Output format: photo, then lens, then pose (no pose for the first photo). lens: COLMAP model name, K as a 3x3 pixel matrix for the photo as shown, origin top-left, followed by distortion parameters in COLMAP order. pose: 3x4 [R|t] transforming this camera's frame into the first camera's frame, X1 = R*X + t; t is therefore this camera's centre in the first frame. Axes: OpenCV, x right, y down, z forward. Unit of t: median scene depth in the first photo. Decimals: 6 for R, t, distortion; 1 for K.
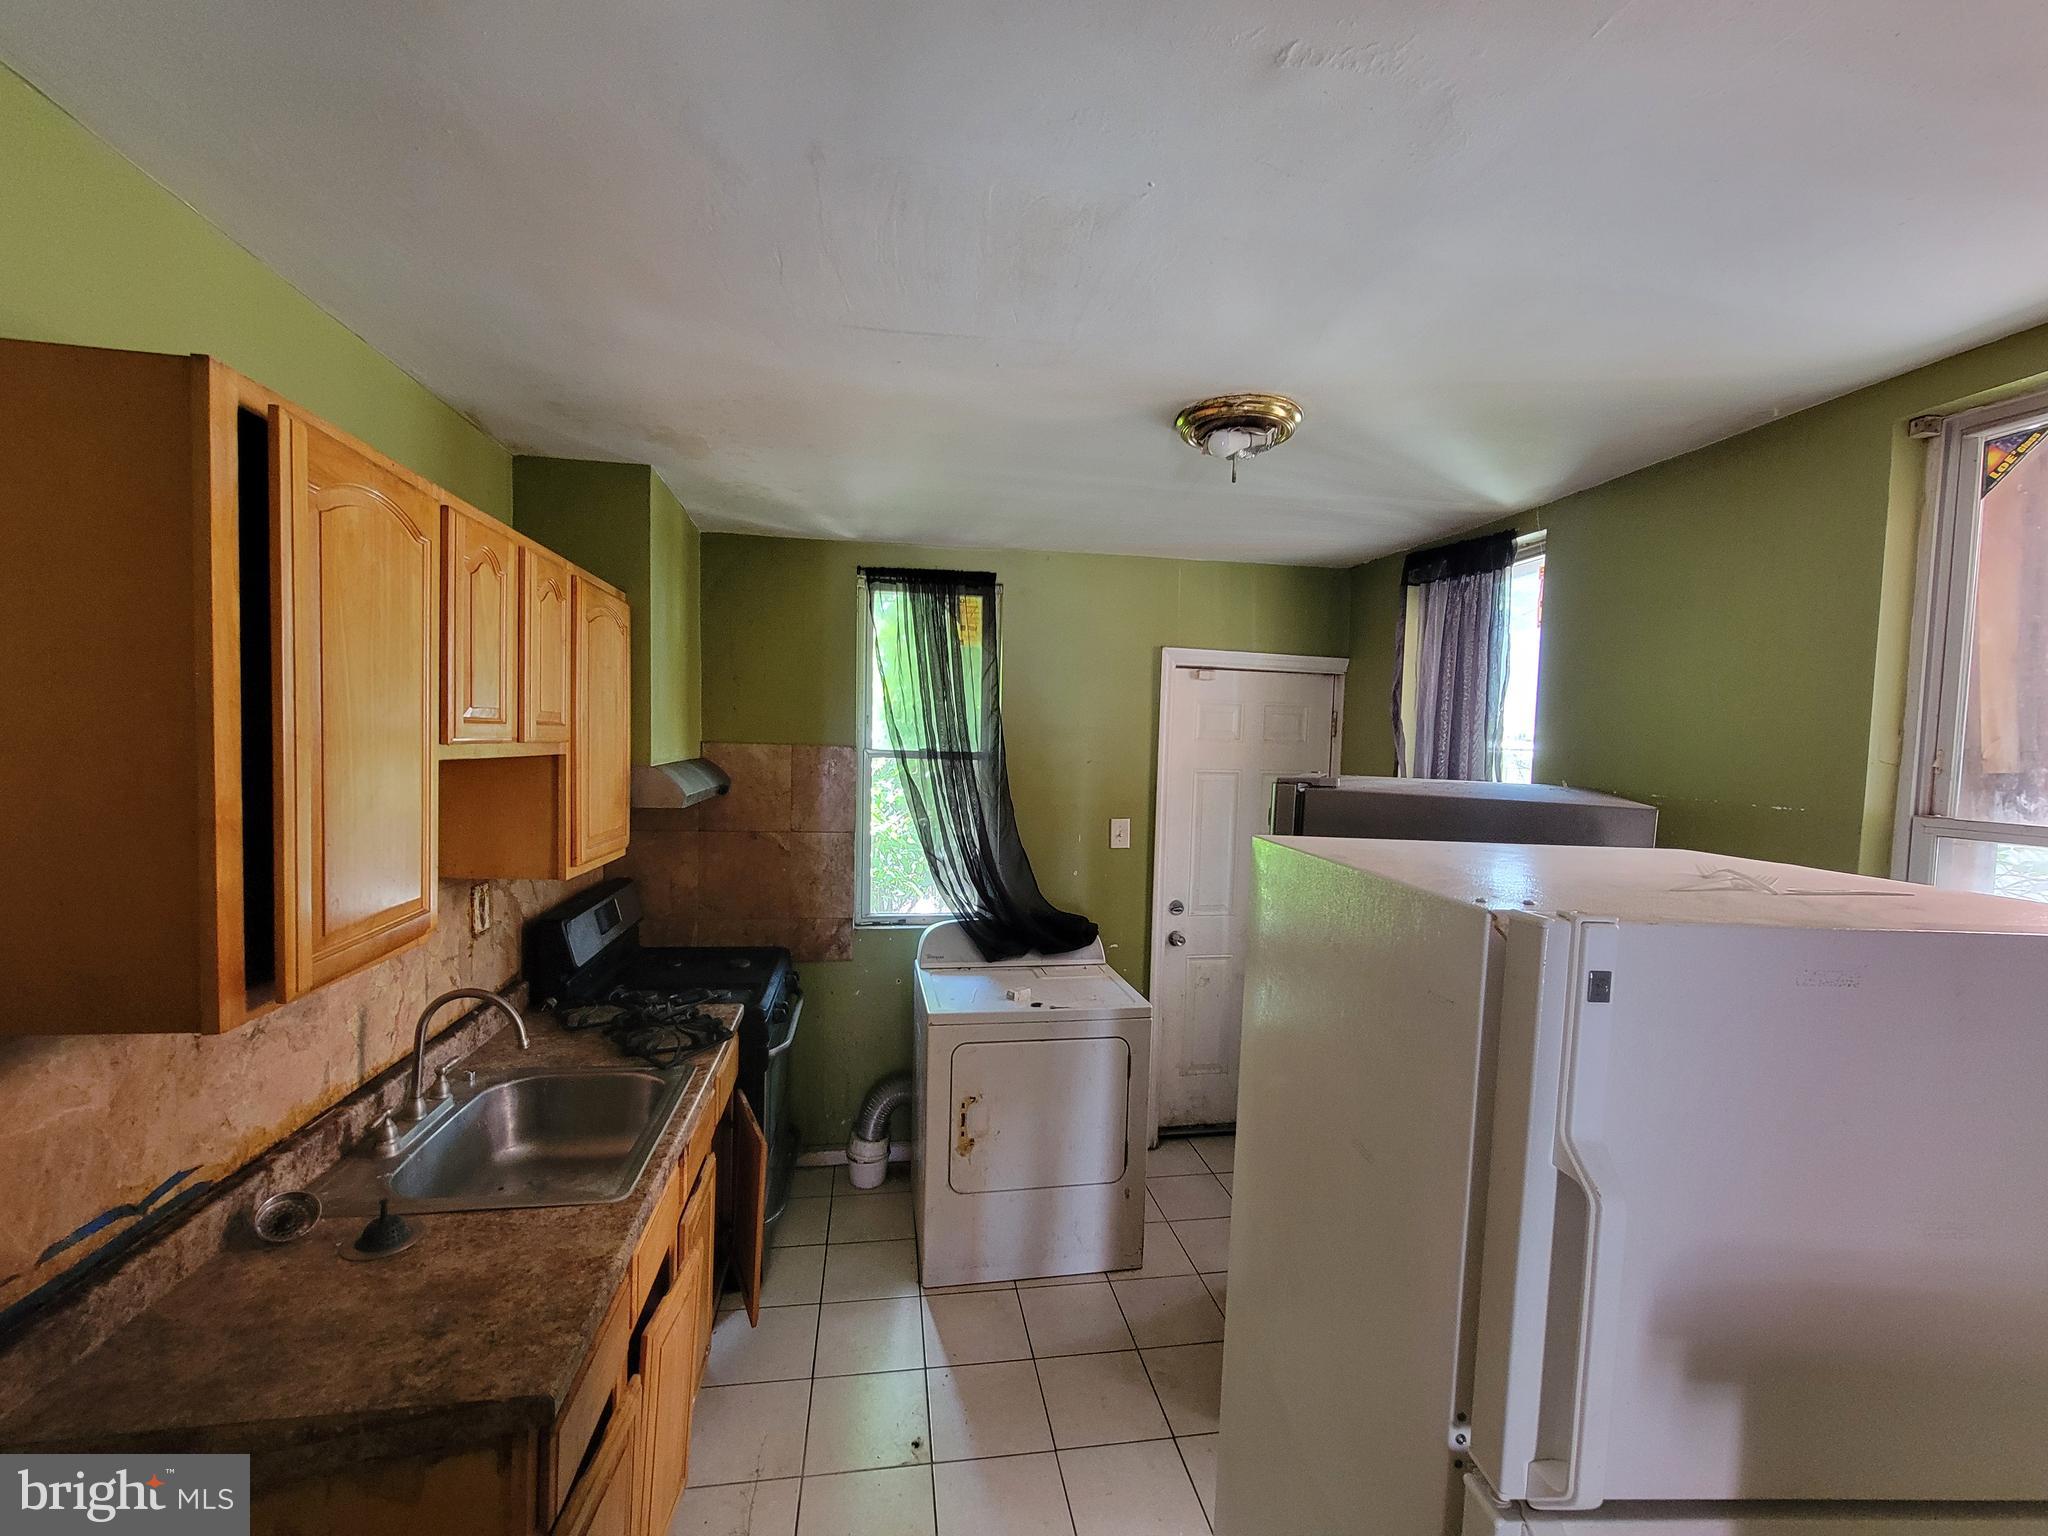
lens RADIAL K [[833.8, 0, 1026.3], [0, 833.8, 783.4], [0, 0, 1]] dist [-0.003323, 0.001601]
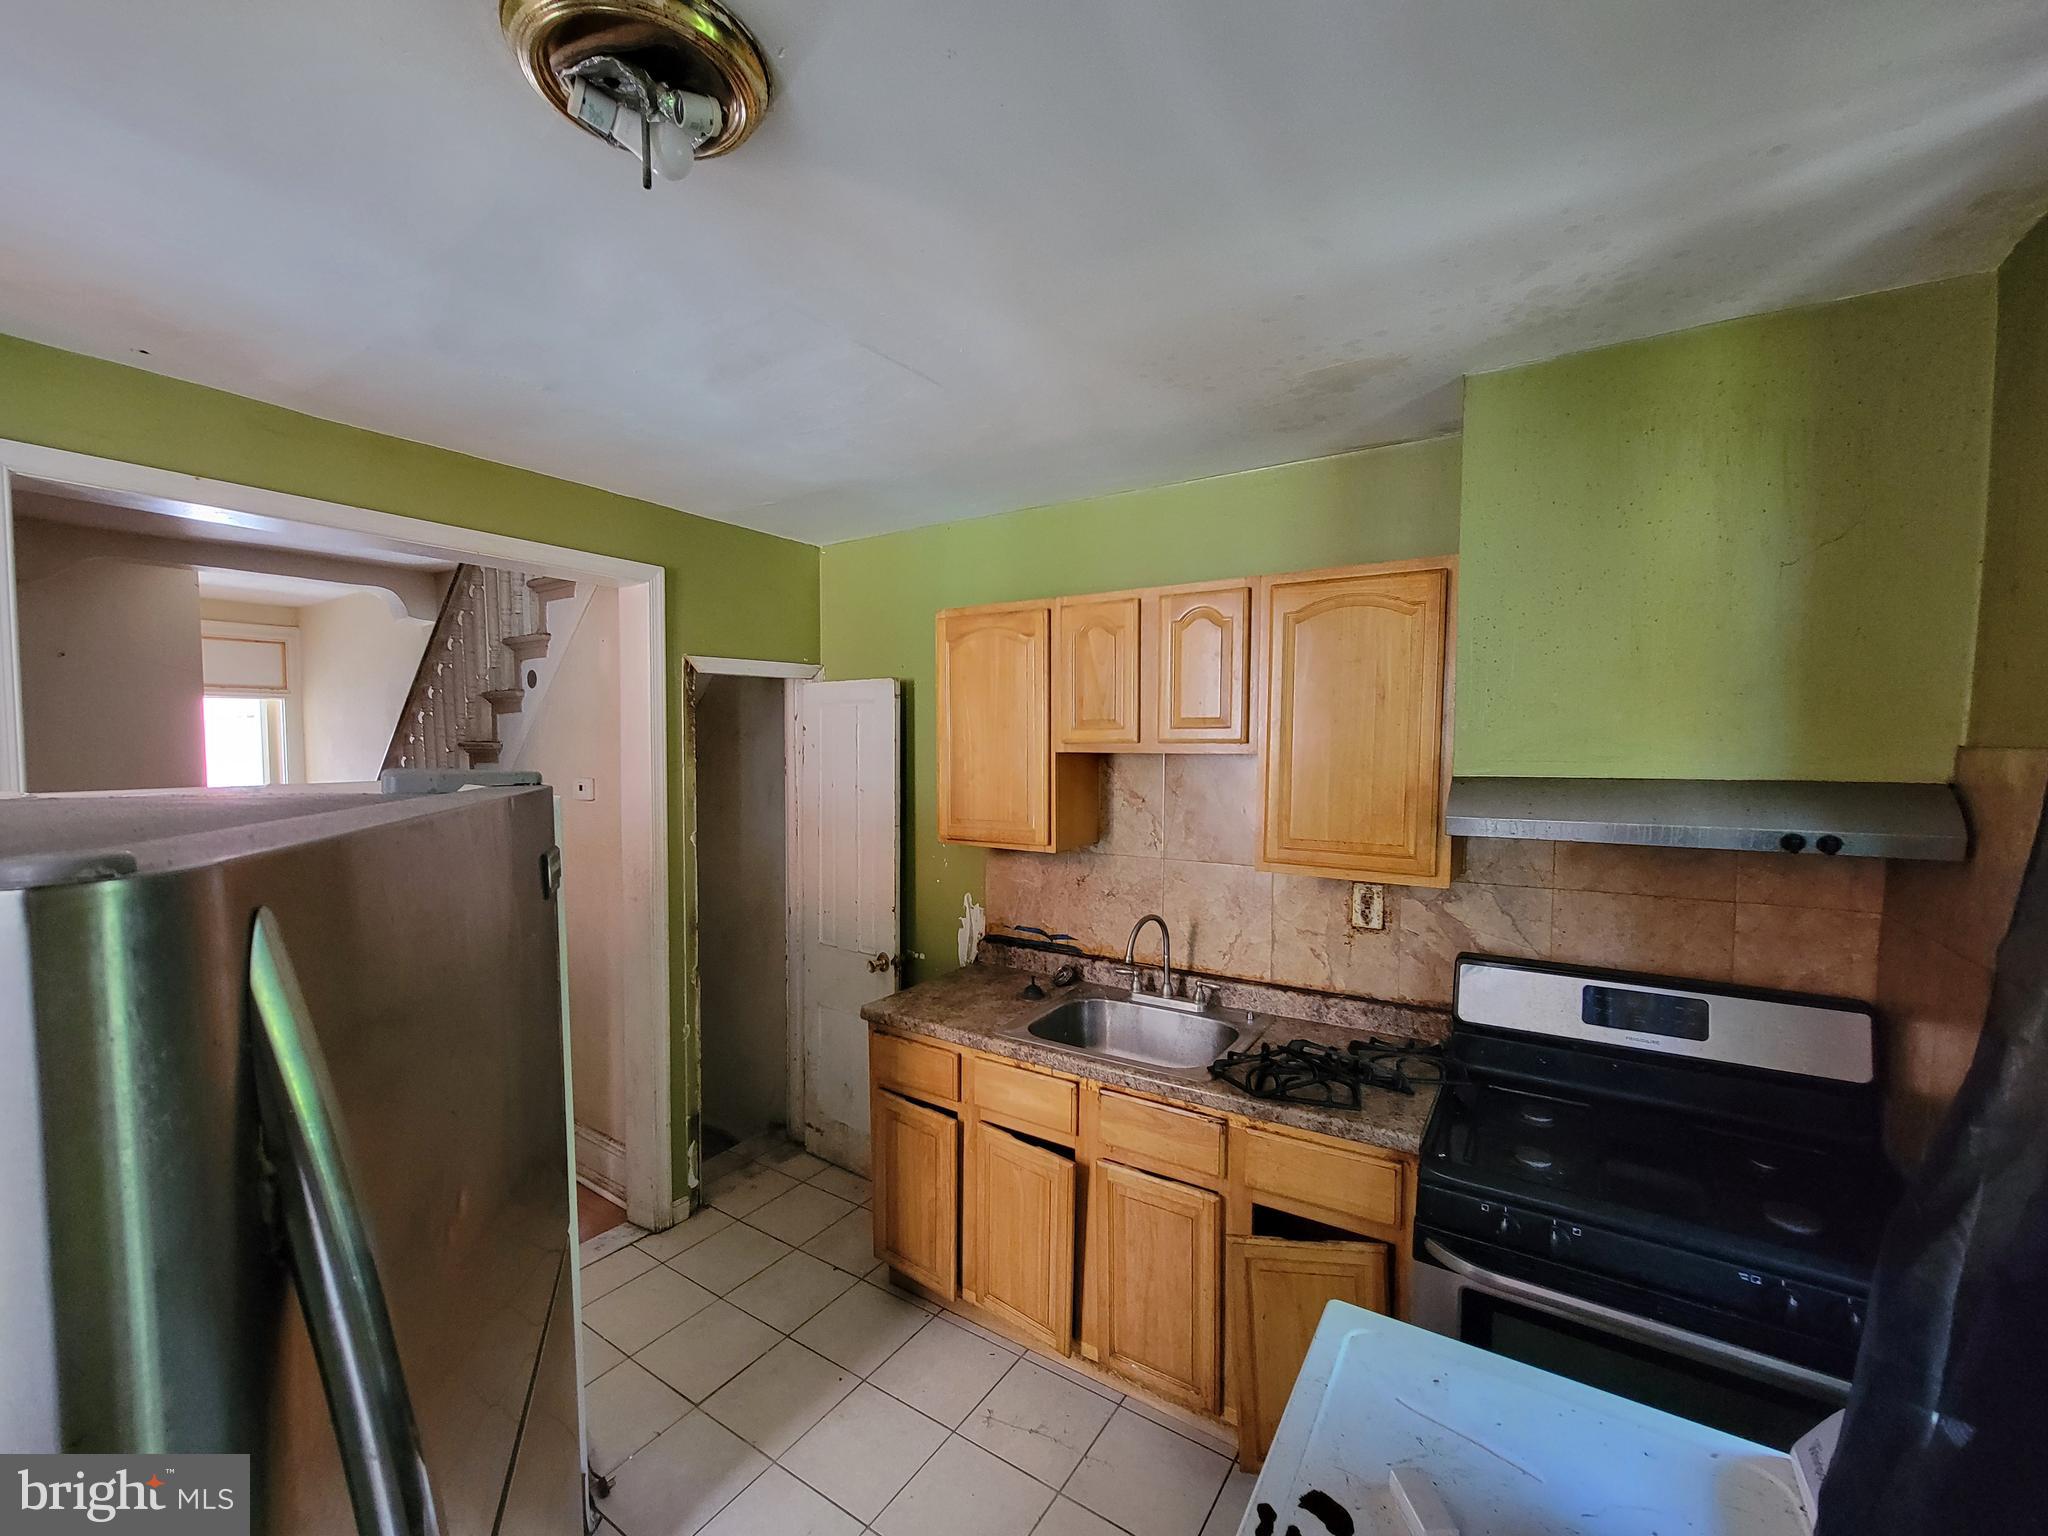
lens RADIAL K [[833.8, 0, 1014.3], [0, 833.8, 795.1], [0, 0, 1]] dist [-0.003323, 0.001601]
pose [[-0.681923, 0.010514, -0.731348, 0.277249], [-0.063764, 0.995235, 0.073762, -0.025459], [0.728639, 0.096934, -0.678003, 0.915881]]
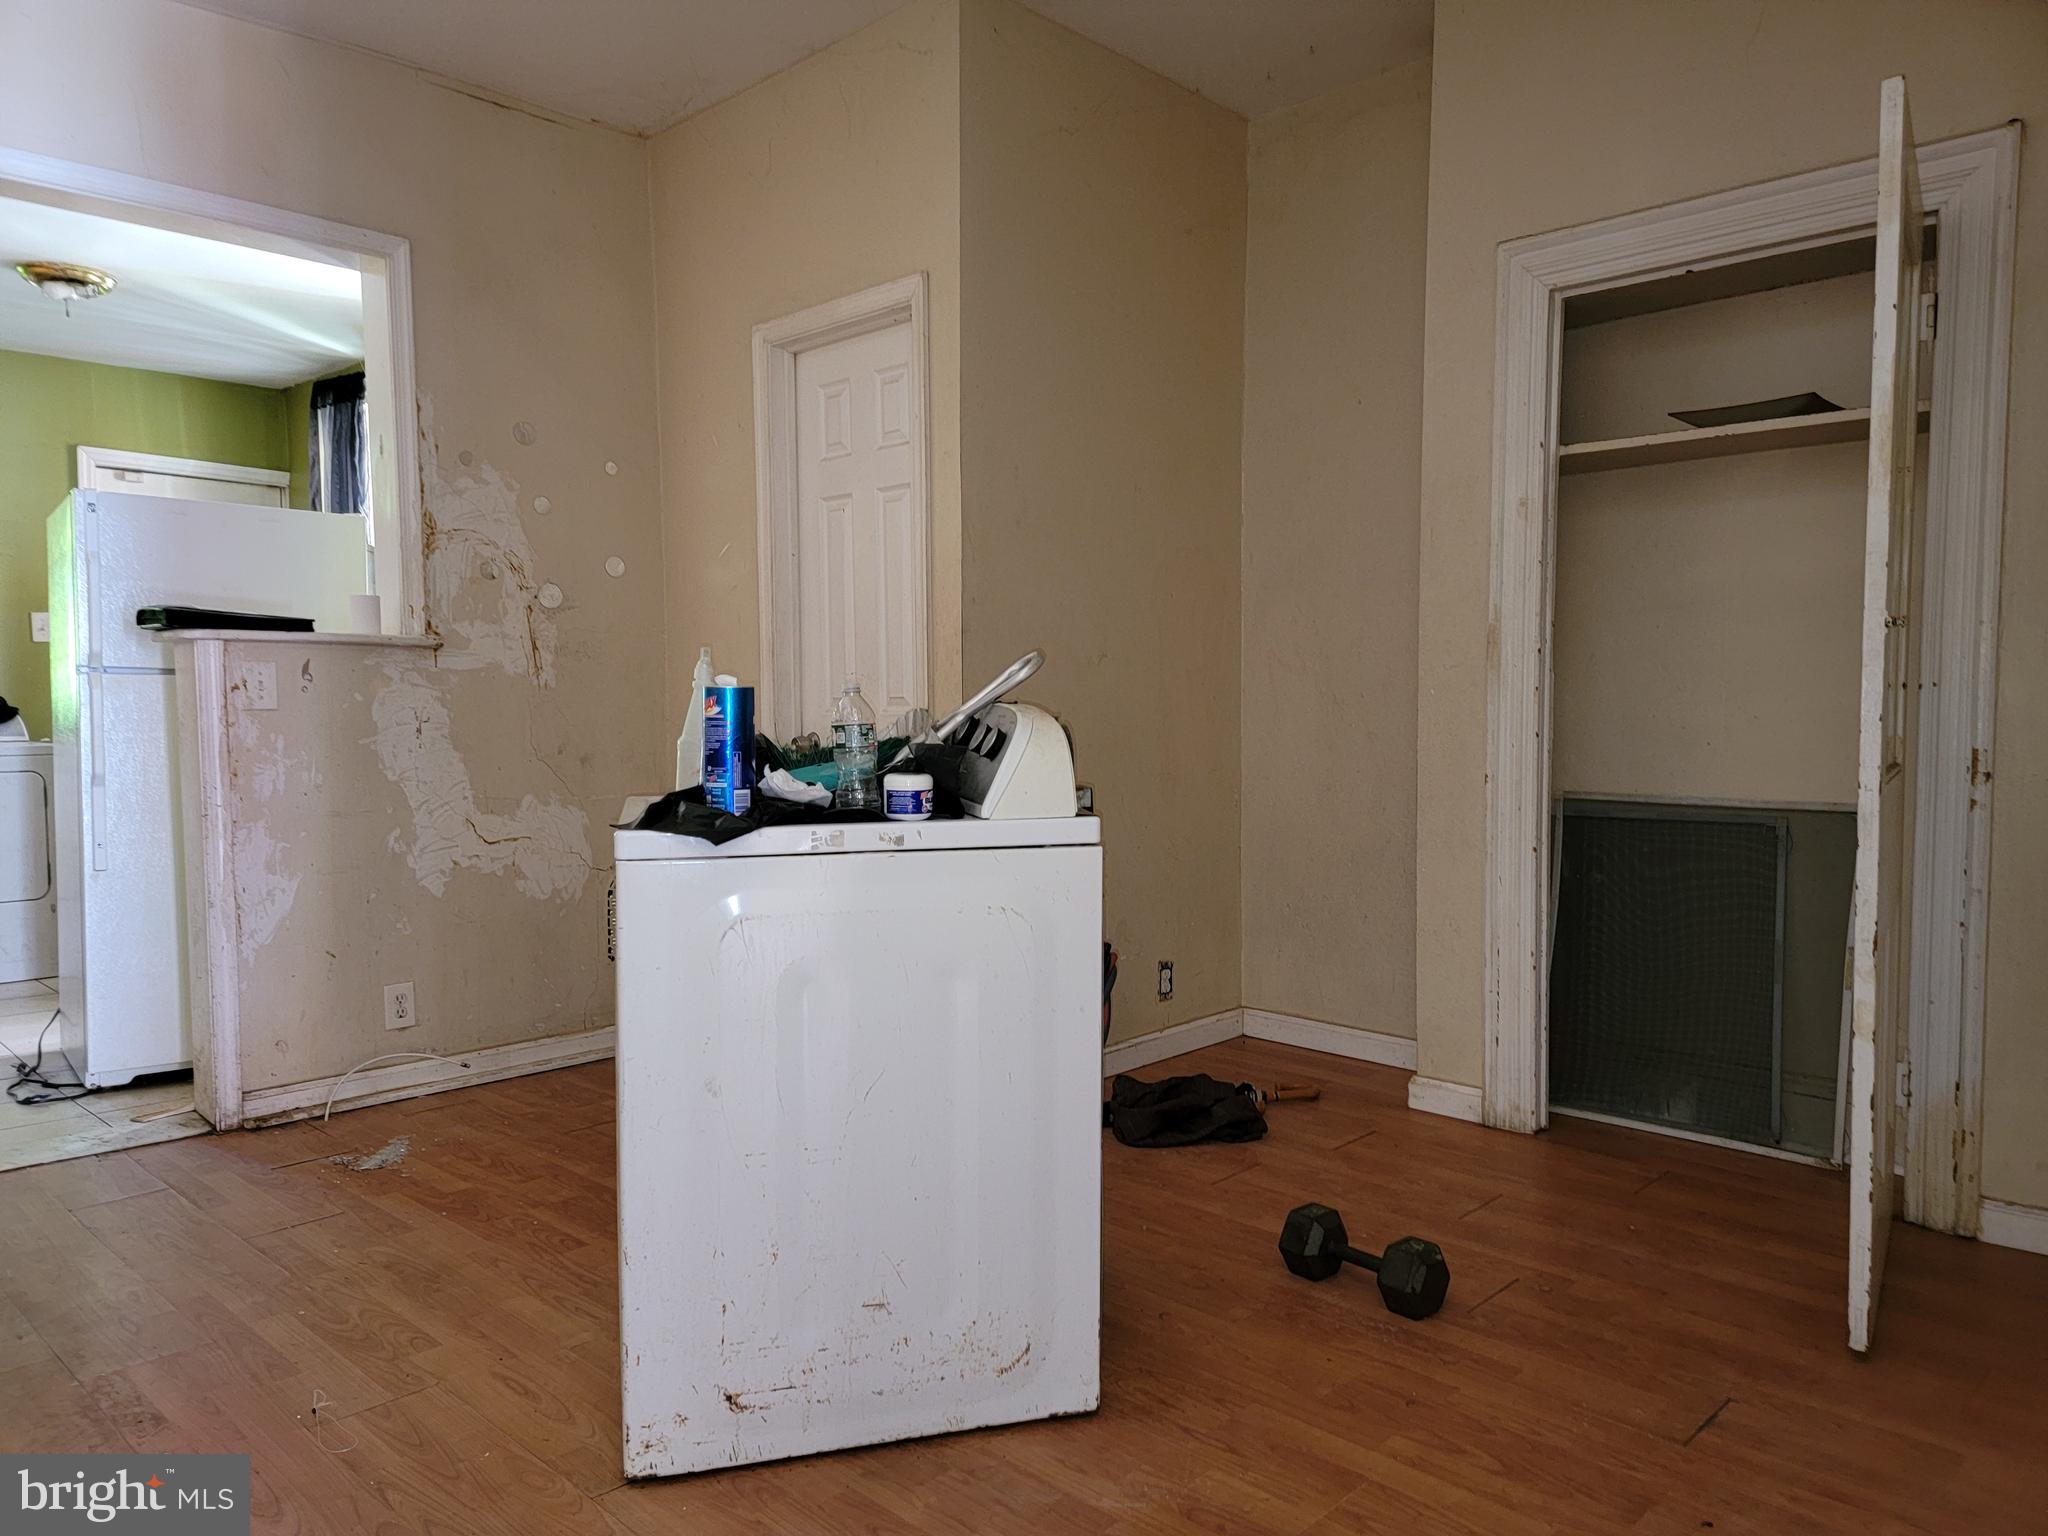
lens RADIAL K [[1419.6, 0, 1026.7], [0, 1419.6, 780.3], [0, 0, 1]] dist [0.075597, -0.053600]
pose [[0.799225, -0.062128, 0.597812, 0.001509], [0.060330, 0.997912, 0.023053, 0.304330], [-0.597996, 0.017641, 0.801305, -1.239097]]
